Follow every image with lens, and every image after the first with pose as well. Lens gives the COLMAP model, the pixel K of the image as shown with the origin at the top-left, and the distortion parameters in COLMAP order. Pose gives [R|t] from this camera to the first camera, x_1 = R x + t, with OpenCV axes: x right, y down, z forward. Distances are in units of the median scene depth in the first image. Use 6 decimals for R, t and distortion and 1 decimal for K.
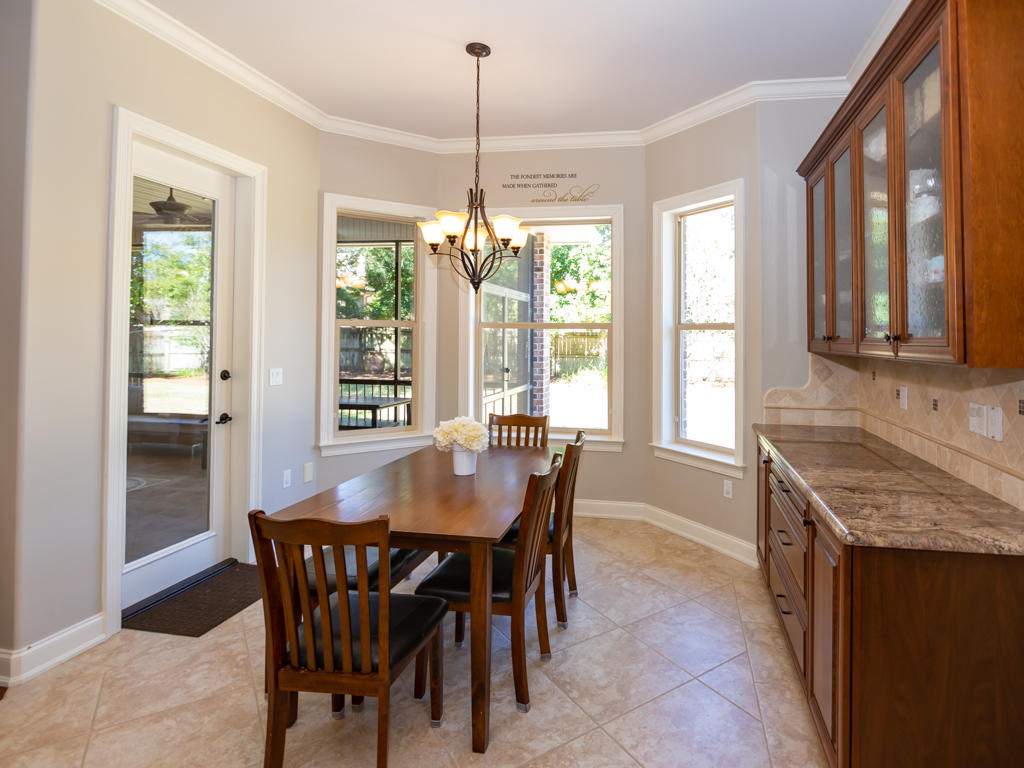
lens RADIAL K [[530.8, 0, 512.9], [0, 530.8, 383.3], [0, 0, 1]] dist [-0.013331, -0.002197]
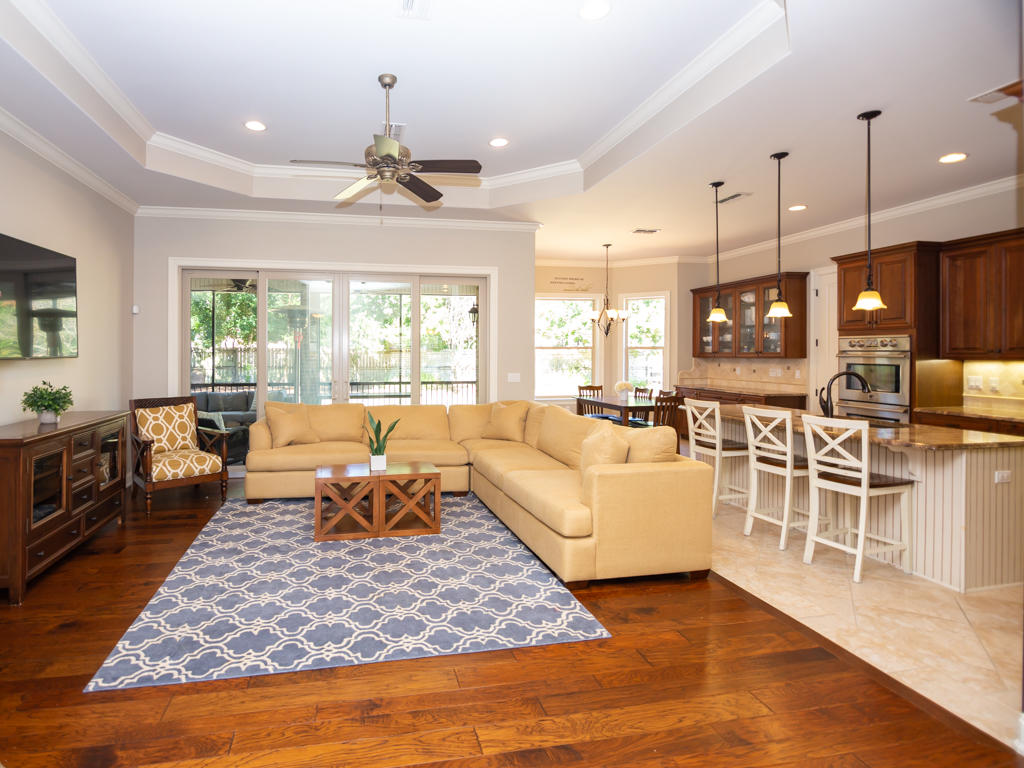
lens RADIAL K [[505.2, 0, 509.8], [0, 505.2, 386.3], [0, 0, 1]] dist [-0.002633, -0.000550]
pose [[0.883328, -0.042462, 0.466828, -1.193572], [0.049275, 0.998782, -0.002390, 0.045608], [-0.466158, 0.025114, 0.884345, -0.744092]]
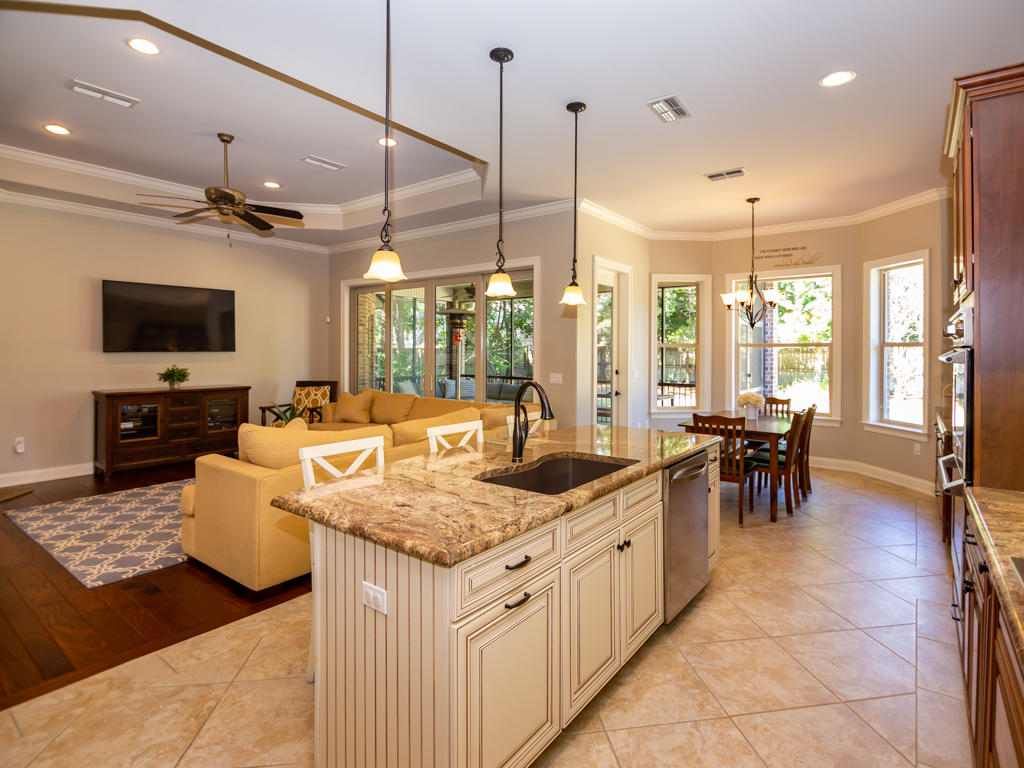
lens RADIAL K [[530.8, 0, 514.1], [0, 530.8, 377.9], [0, 0, 1]] dist [-0.013331, -0.002197]
pose [[0.940331, 0.009906, -0.340116, -0.161342], [-0.023559, 0.999073, -0.036036, 0.064632], [0.339444, 0.041898, 0.939693, -0.757201]]
